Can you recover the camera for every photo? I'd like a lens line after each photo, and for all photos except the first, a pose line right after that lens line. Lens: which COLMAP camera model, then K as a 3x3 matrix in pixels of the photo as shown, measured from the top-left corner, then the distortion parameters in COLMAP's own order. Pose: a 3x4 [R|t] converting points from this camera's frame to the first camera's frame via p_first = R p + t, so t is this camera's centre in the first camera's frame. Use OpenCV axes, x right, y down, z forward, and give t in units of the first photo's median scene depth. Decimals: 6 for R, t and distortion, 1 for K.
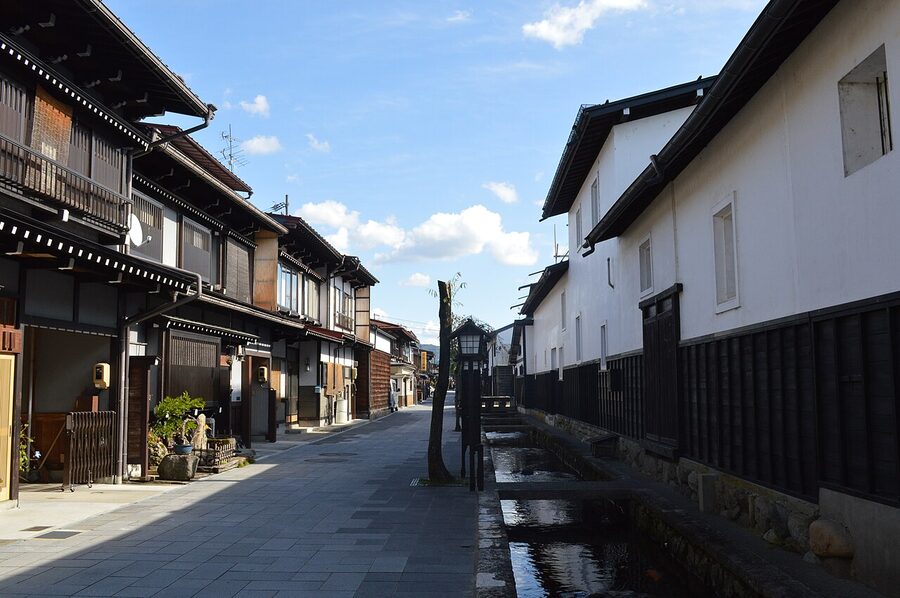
lens RADIAL K [[836.7, 0, 450.0], [0, 836.7, 299.0], [0, 0, 1]] dist [-0.009718, -0.006080]
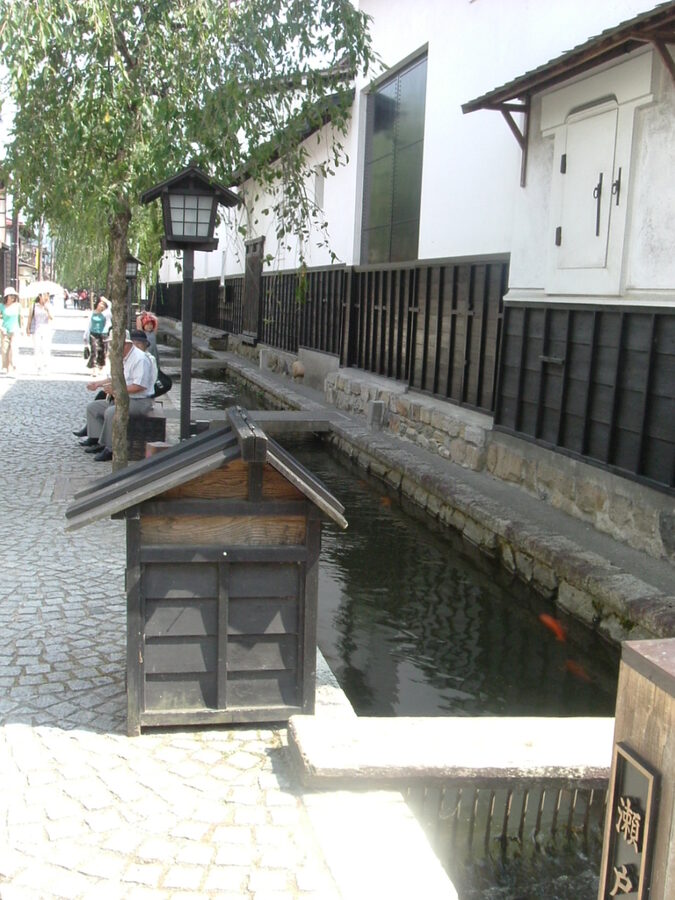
lens RADIAL K [[988.6, 0, 337.5], [0, 988.6, 450.0], [0, 0, 1]] dist [-0.019289, -0.014831]
pose [[0.961398, 0.013477, 0.274833, -0.089817], [-0.083425, 0.966065, 0.244456, -0.082195], [-0.262212, -0.257947, 0.929897, -0.766193]]
